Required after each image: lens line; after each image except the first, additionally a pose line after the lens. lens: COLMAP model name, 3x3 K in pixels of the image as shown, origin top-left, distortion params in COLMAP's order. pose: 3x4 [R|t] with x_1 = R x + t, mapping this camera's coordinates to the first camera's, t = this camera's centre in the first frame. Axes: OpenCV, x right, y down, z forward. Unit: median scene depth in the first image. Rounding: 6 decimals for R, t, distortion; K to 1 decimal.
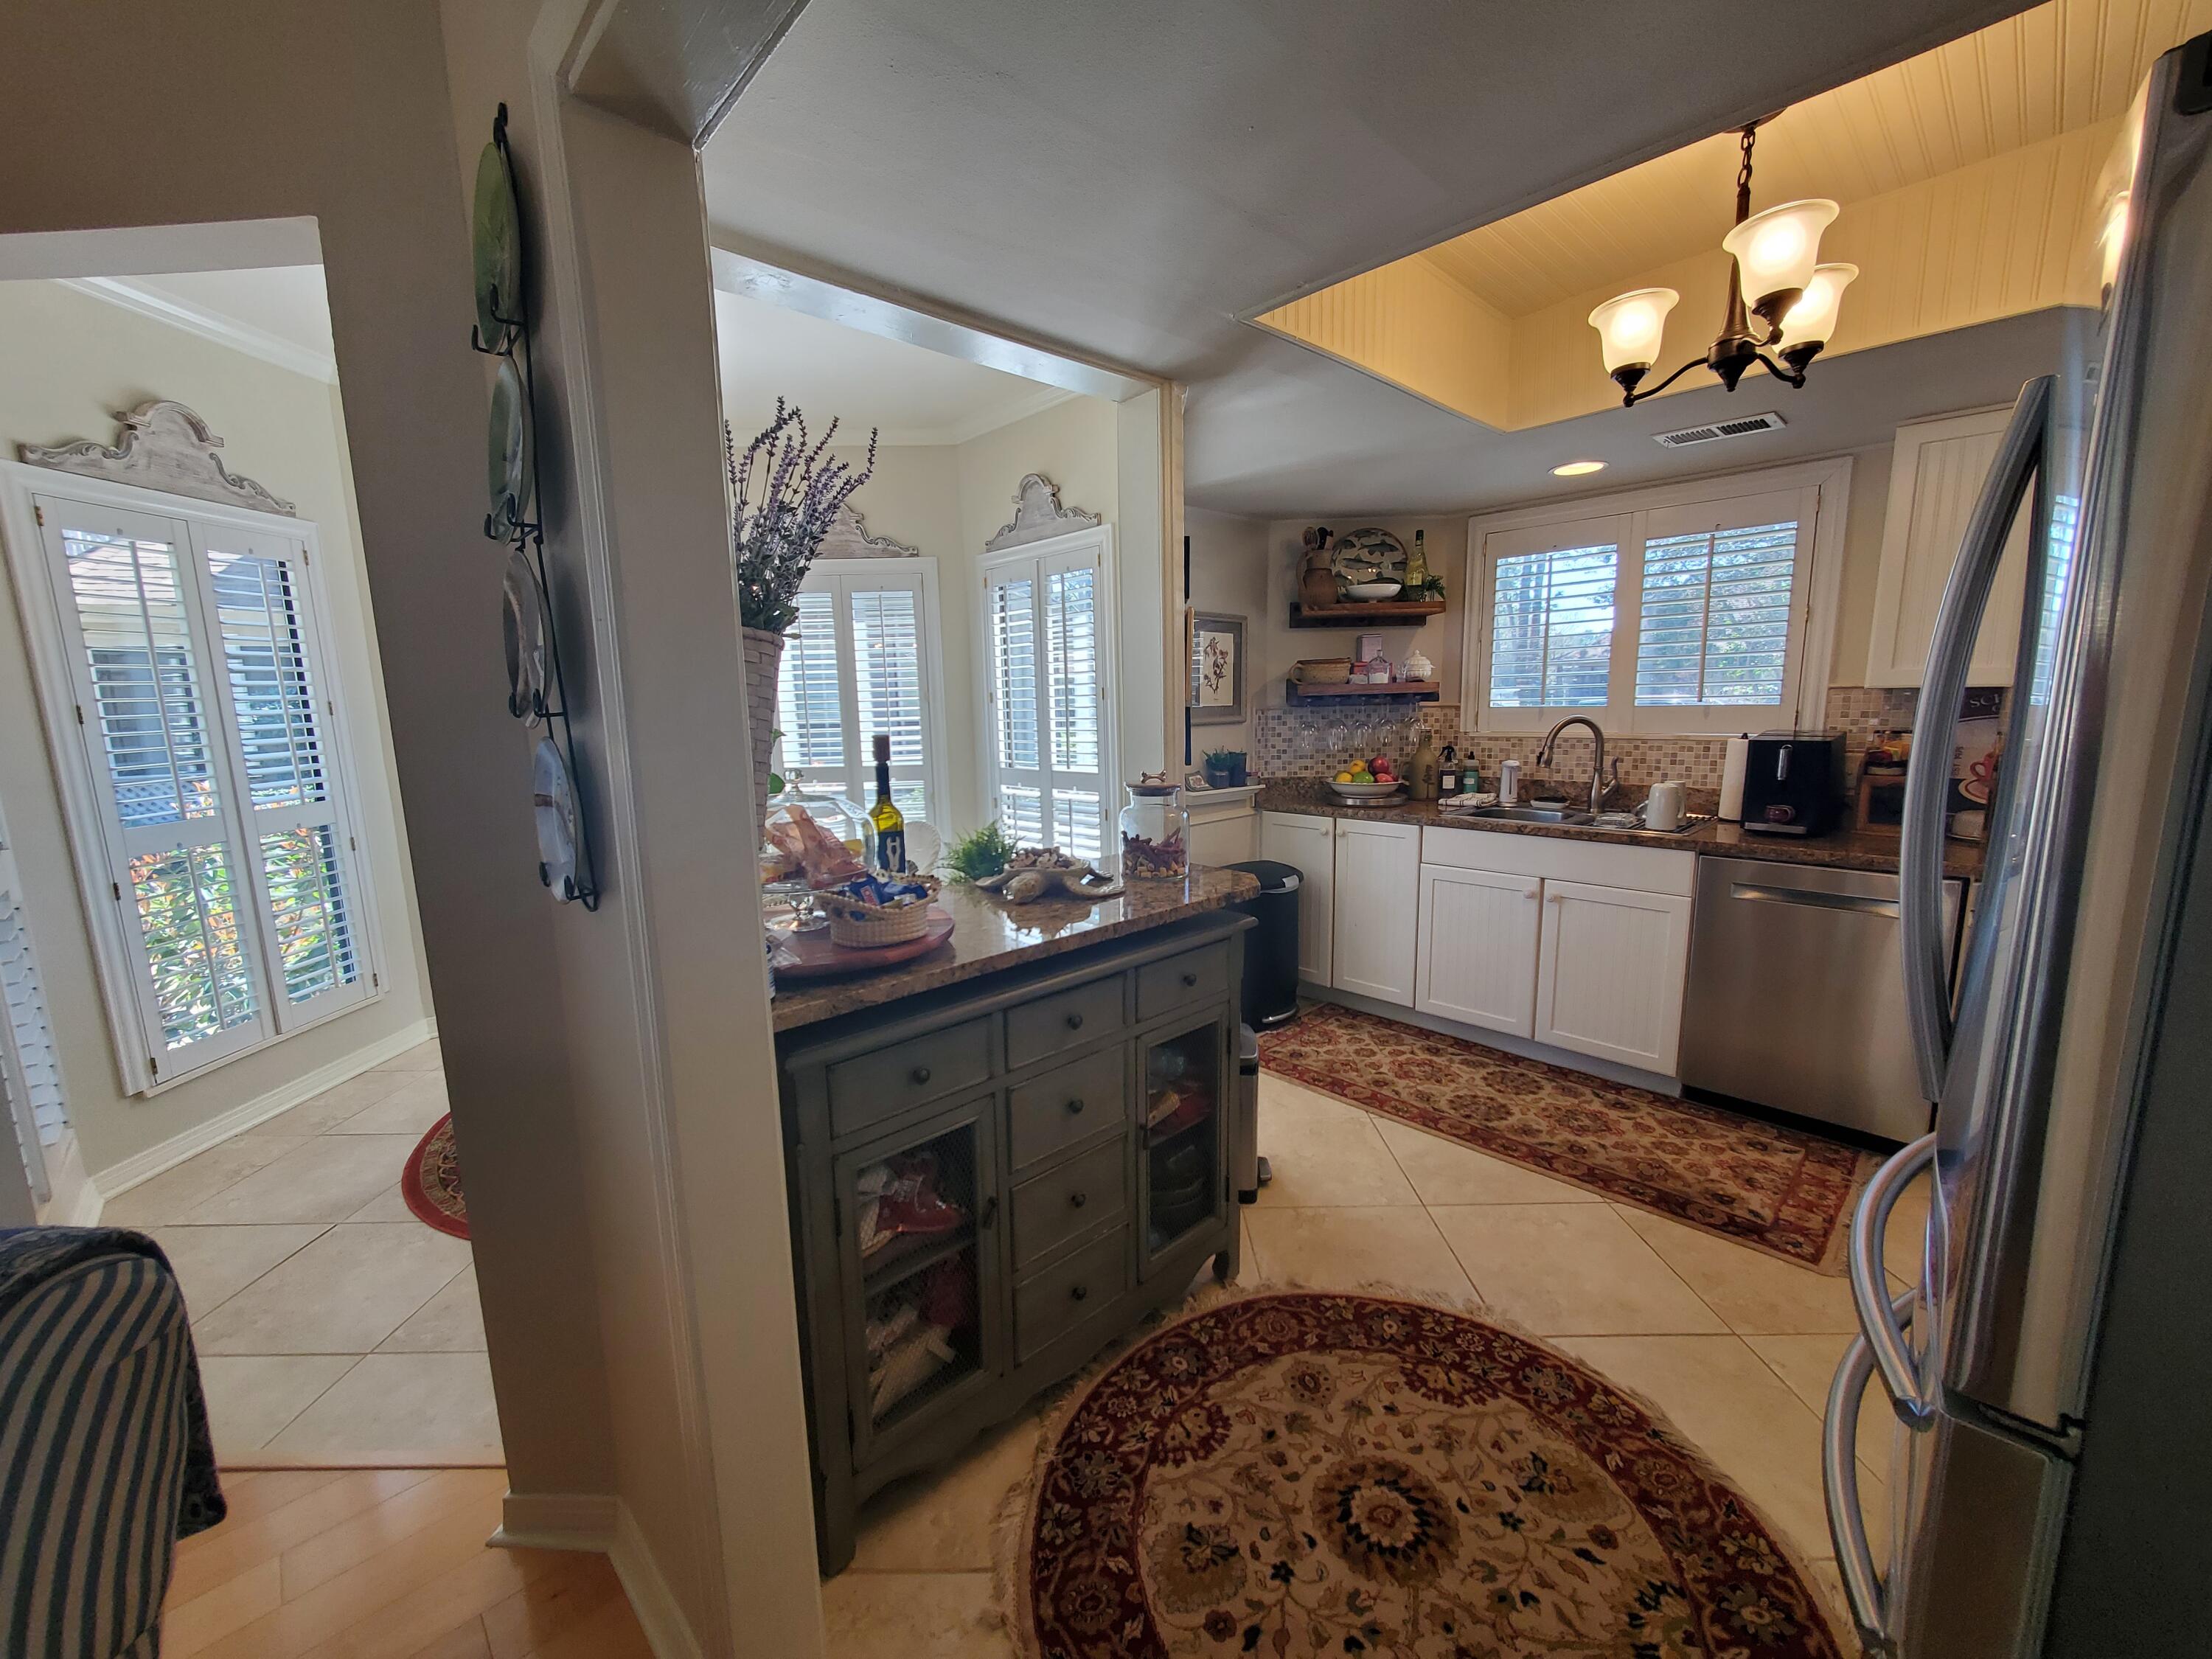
lens RADIAL K [[873.6, 0, 1104.7], [0, 873.6, 837.5], [0, 0, 1]] dist [0.006009, -0.004494]
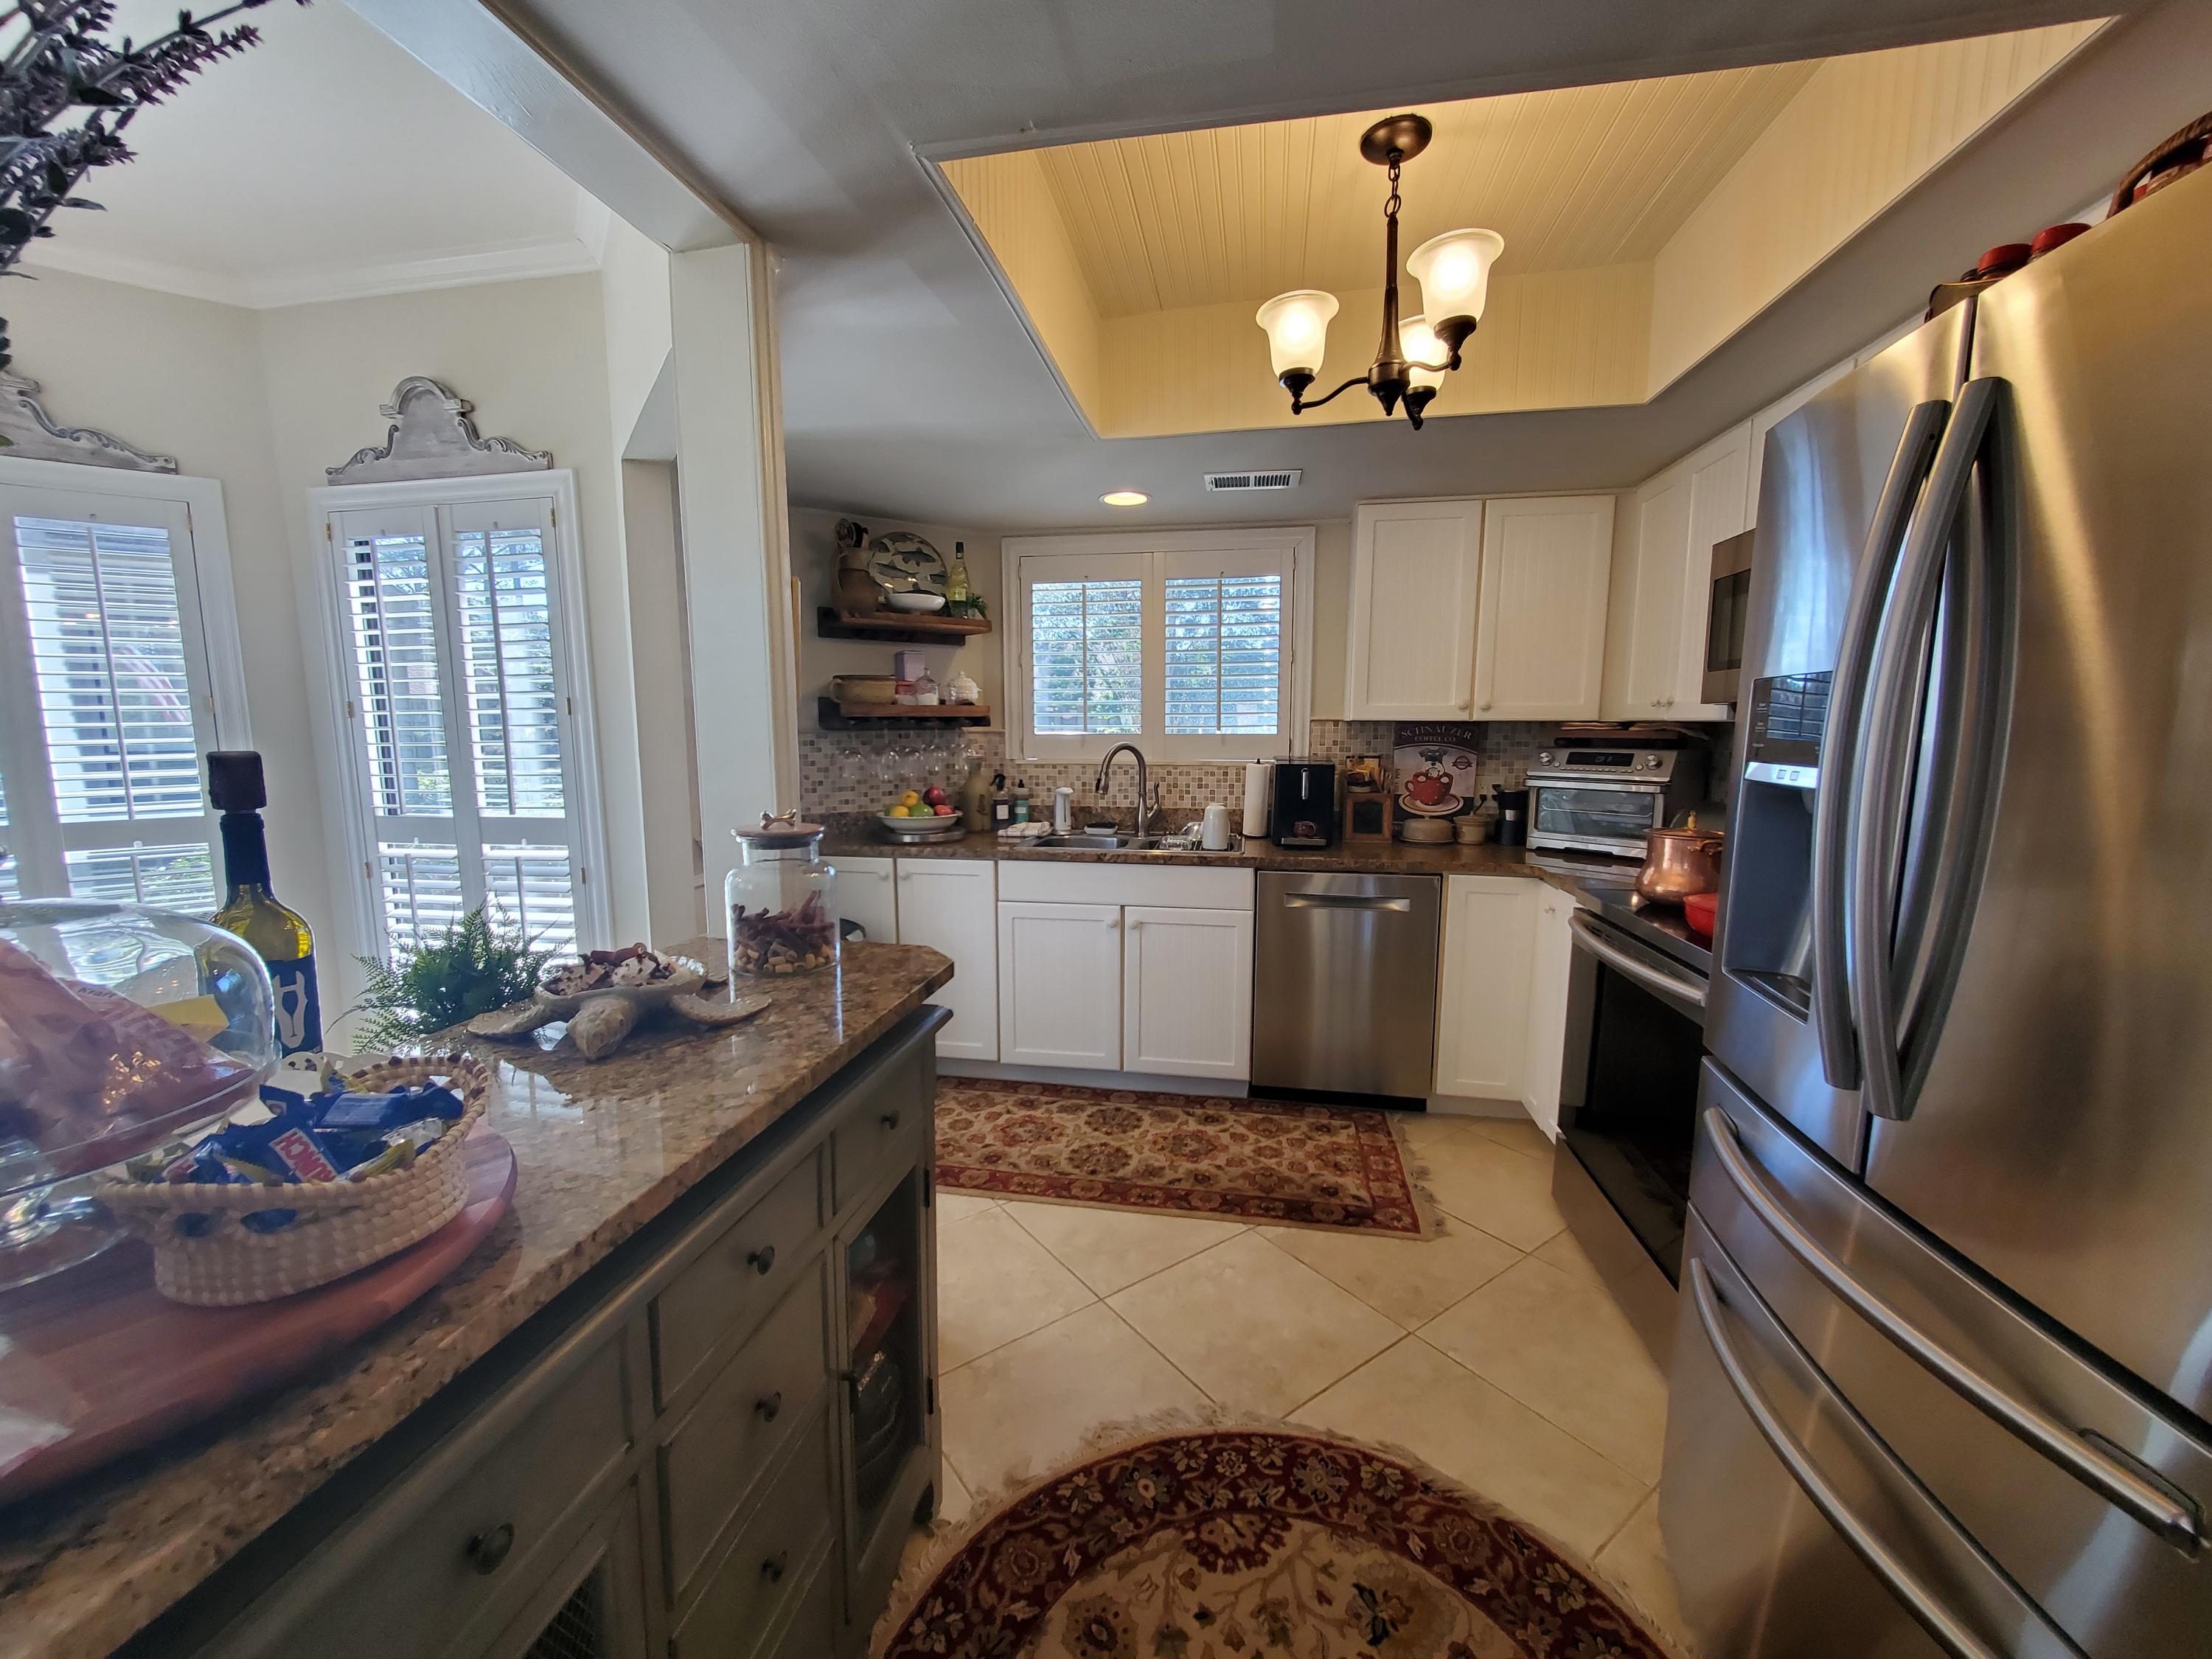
lens RADIAL K [[873.6, 0, 1104.7], [0, 873.6, 837.5], [0, 0, 1]] dist [0.006009, -0.004494]
pose [[0.807293, -0.054362, 0.587641, -0.090431], [0.076875, 0.996951, -0.013383, -0.018191], [-0.585122, 0.055979, 0.809011, 0.210945]]
